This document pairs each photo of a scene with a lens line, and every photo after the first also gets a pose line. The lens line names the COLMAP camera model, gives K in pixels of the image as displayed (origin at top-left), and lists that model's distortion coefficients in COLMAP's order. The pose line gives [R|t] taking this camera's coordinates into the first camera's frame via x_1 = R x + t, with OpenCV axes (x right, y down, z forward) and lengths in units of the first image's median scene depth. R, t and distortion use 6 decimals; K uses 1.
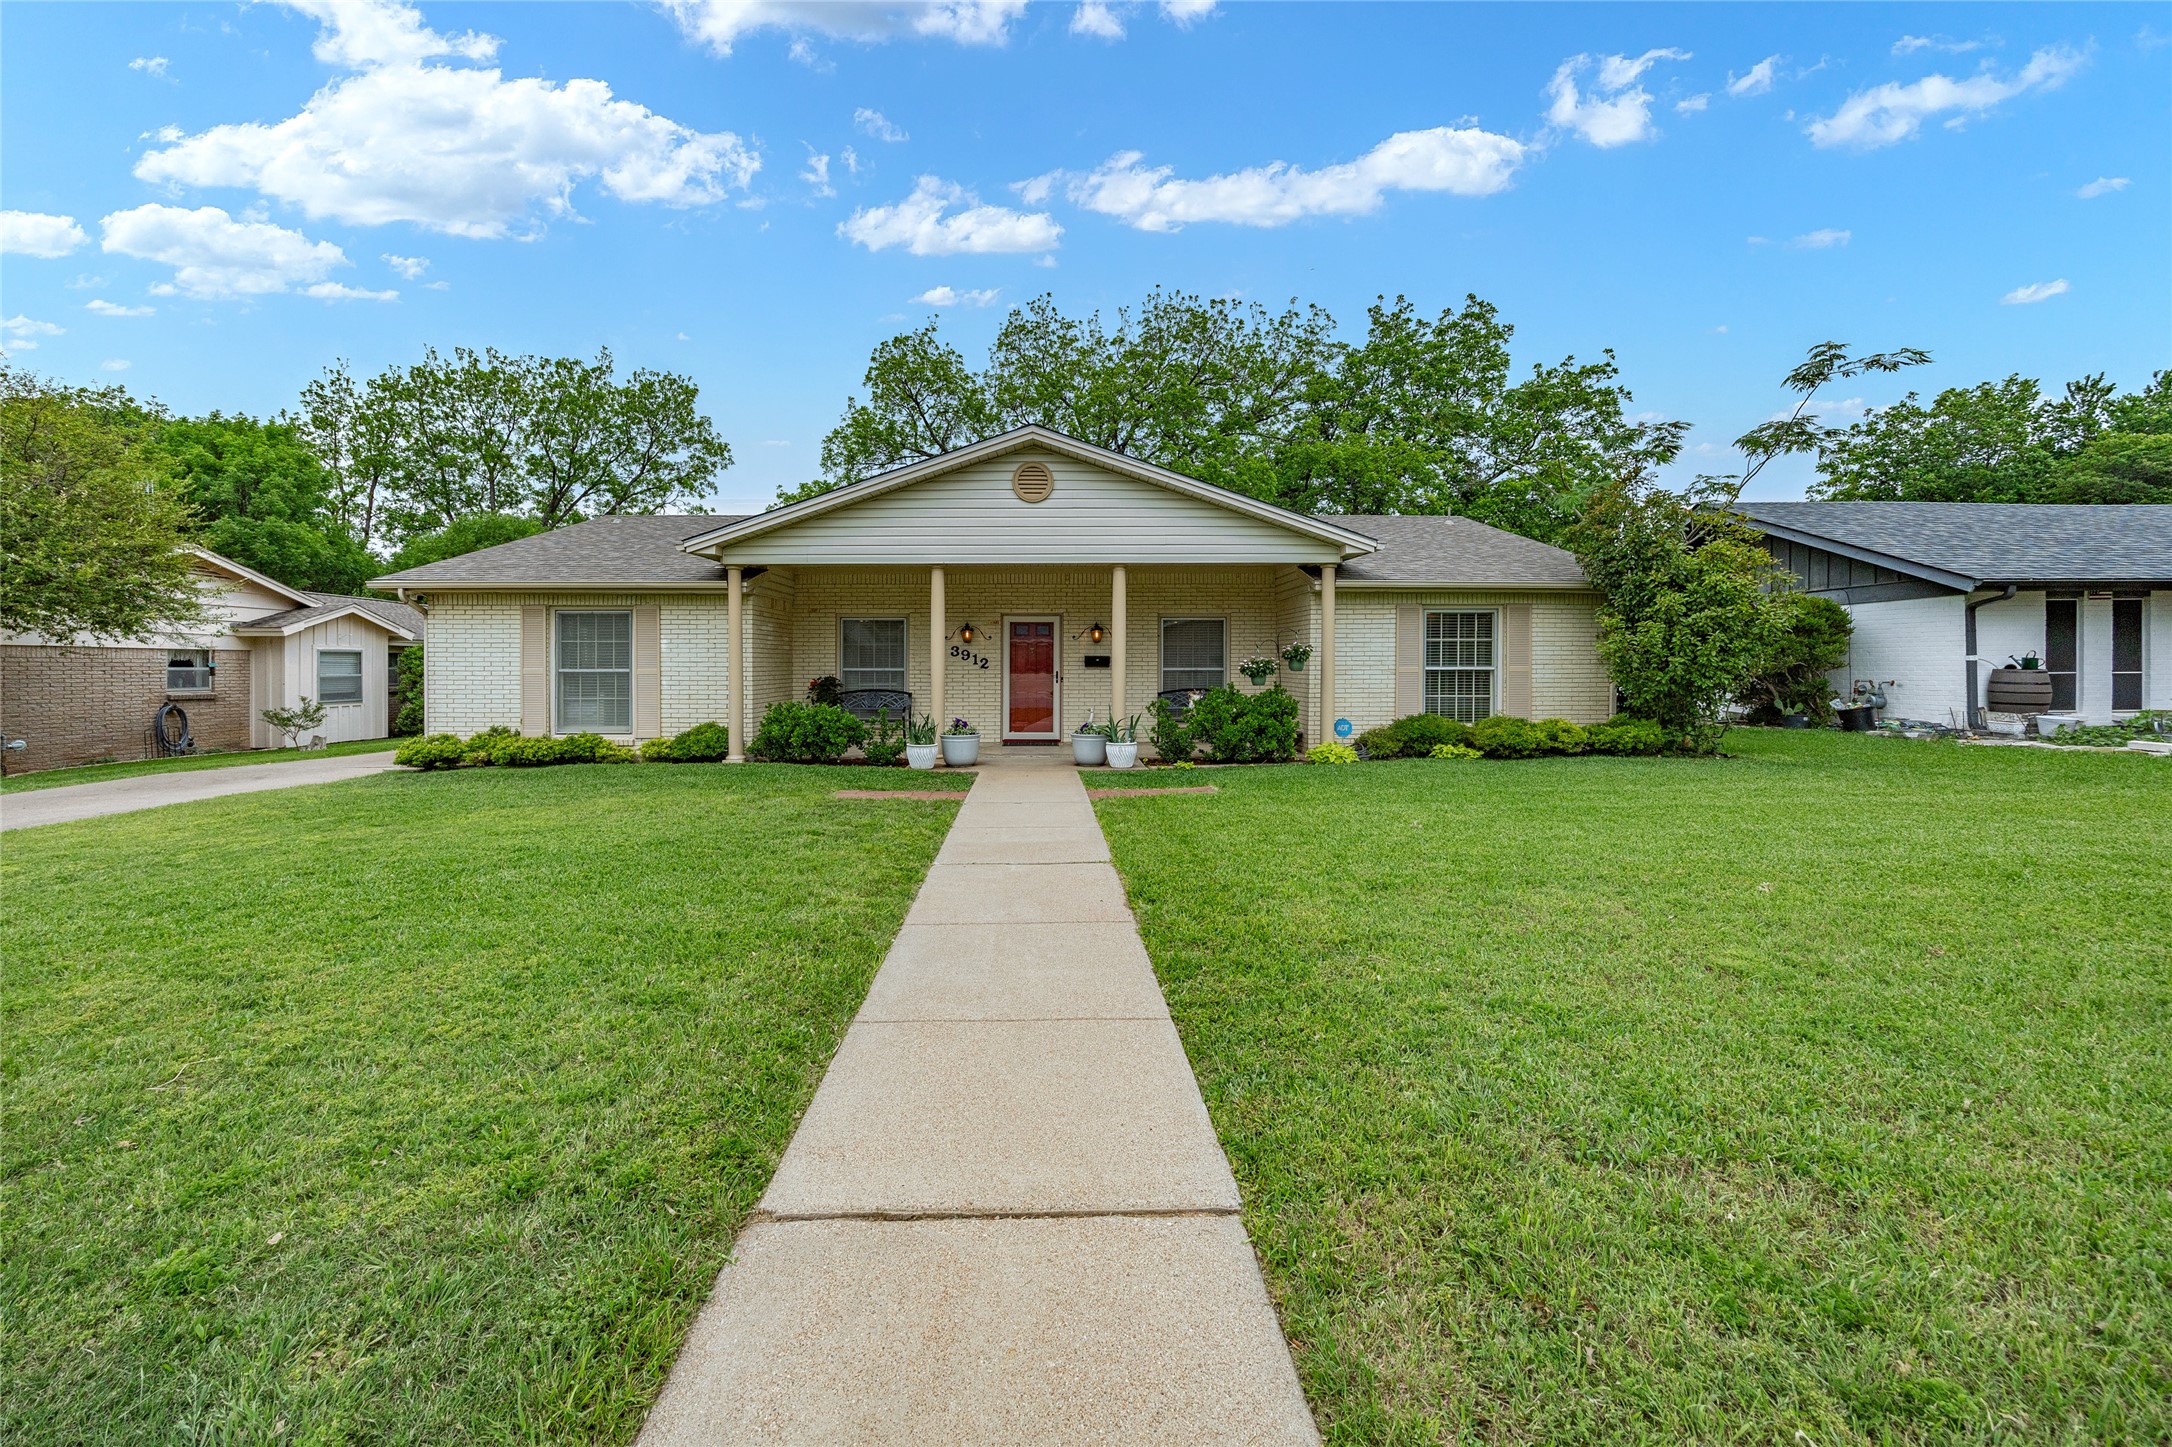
lens RADIAL K [[866.2, 0, 1053.8], [0, 866.2, 667.3], [0, 0, 1]] dist [0.000596, 0.000228]
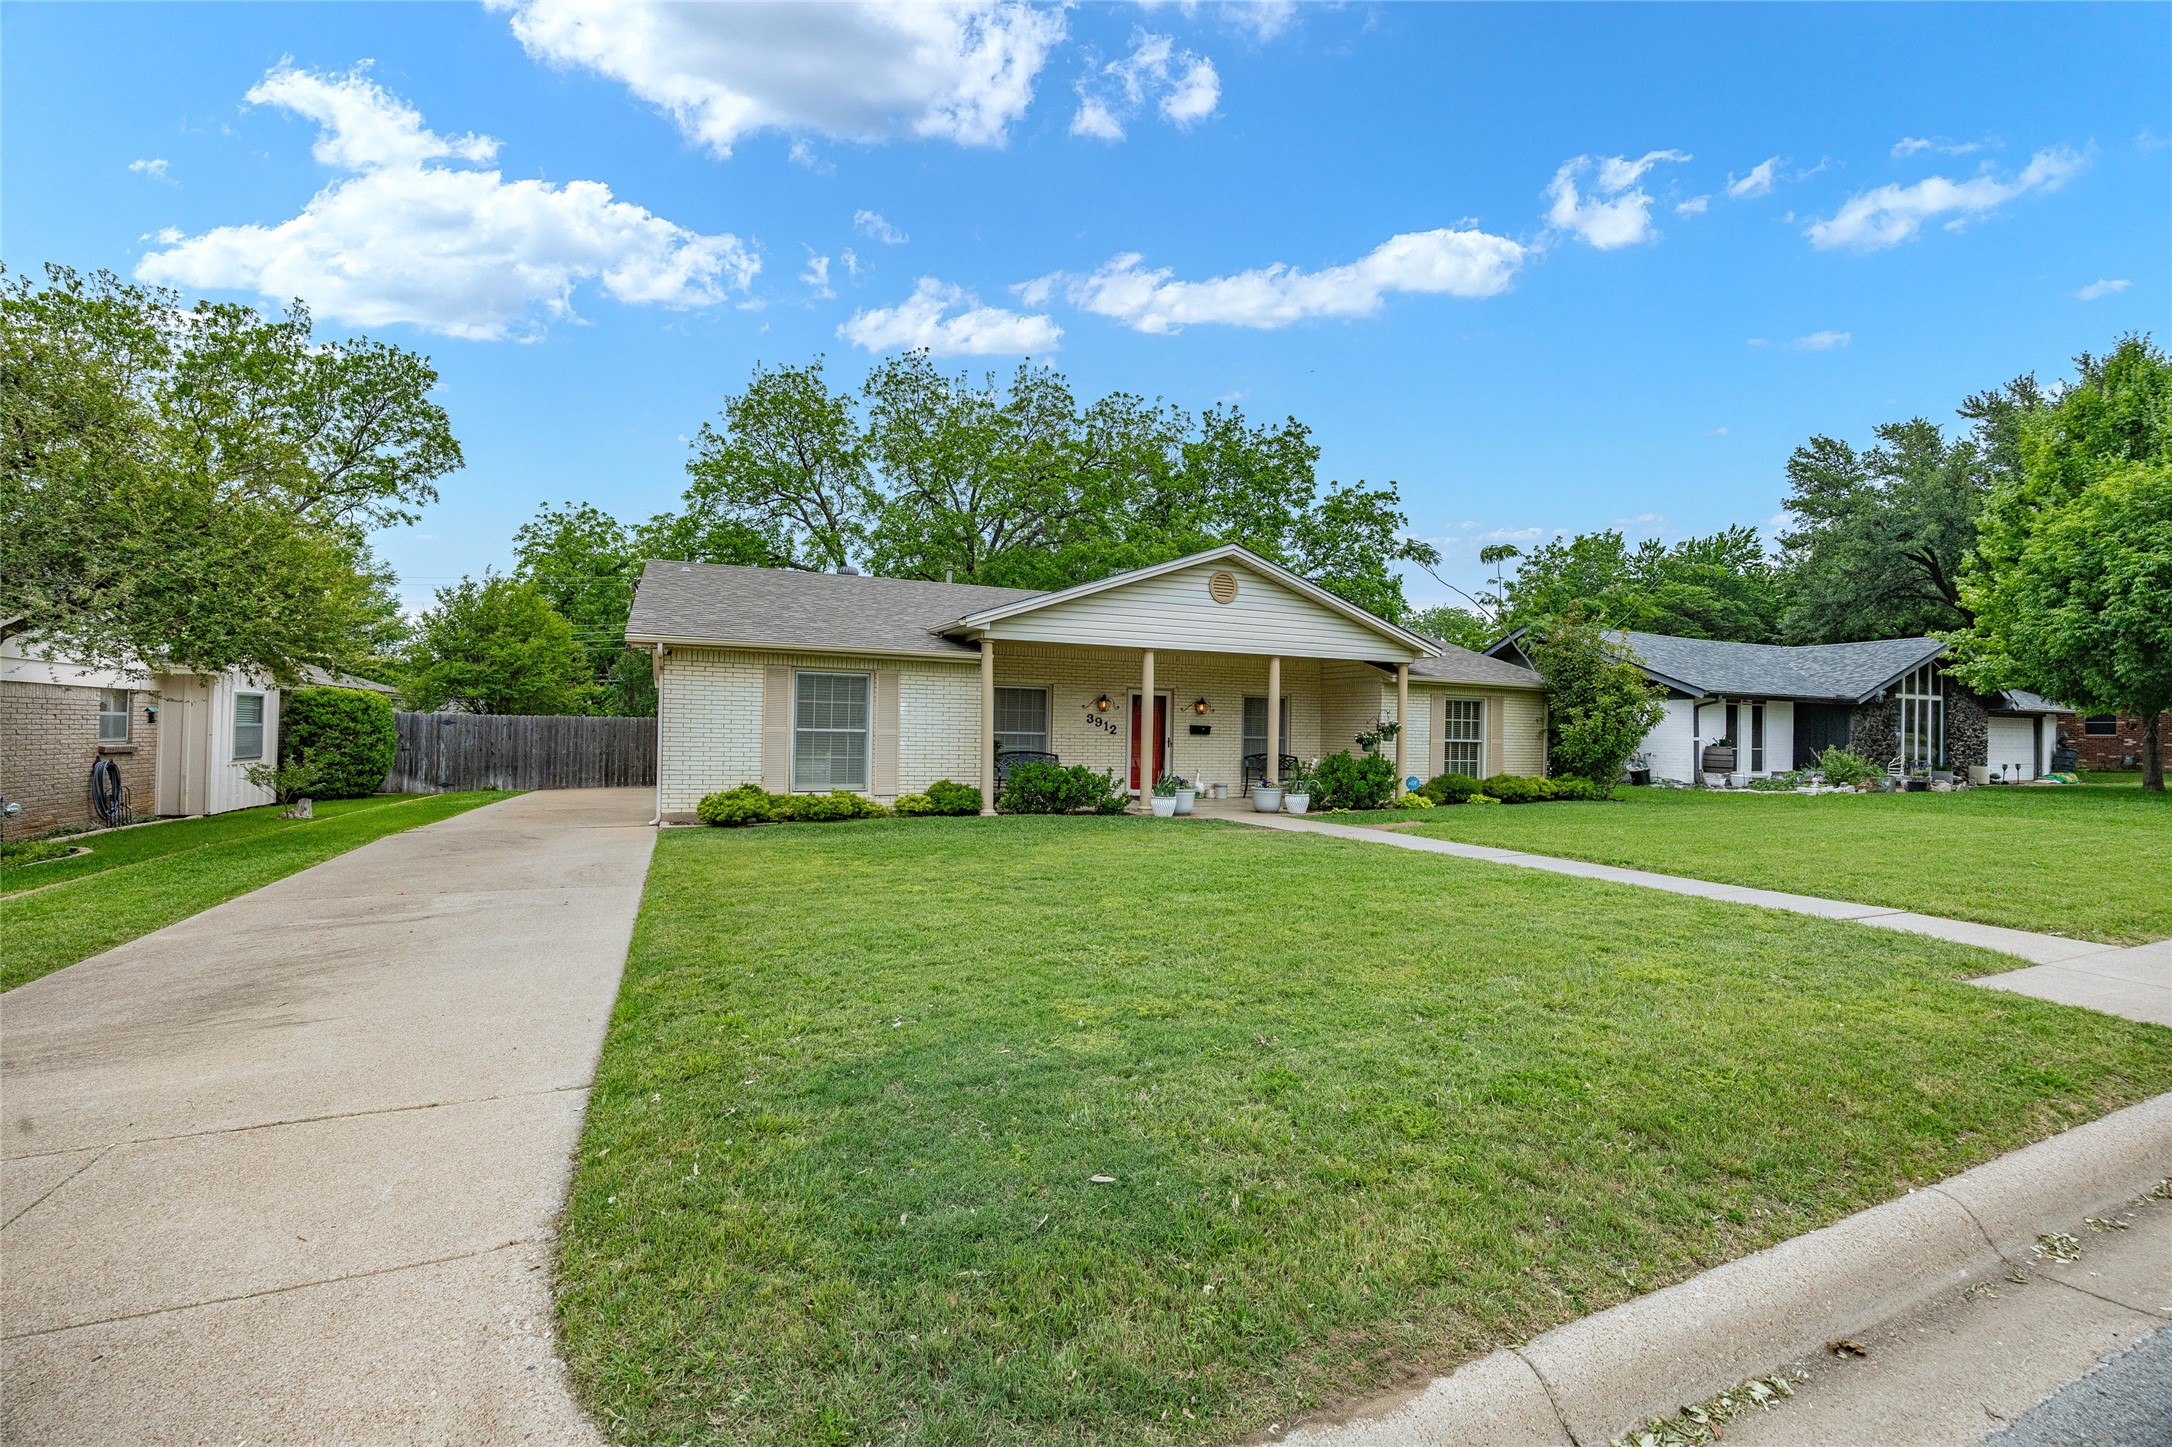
lens RADIAL K [[942.7, 0, 1092.8], [0, 942.7, 727.2], [0, 0, 1]] dist [-0.003917, -0.000015]
pose [[0.919748, 0.021025, 0.391945, -0.641478], [-0.020898, 0.999771, -0.004592, -0.001244], [-0.391952, -0.003968, 0.919977, -0.159238]]
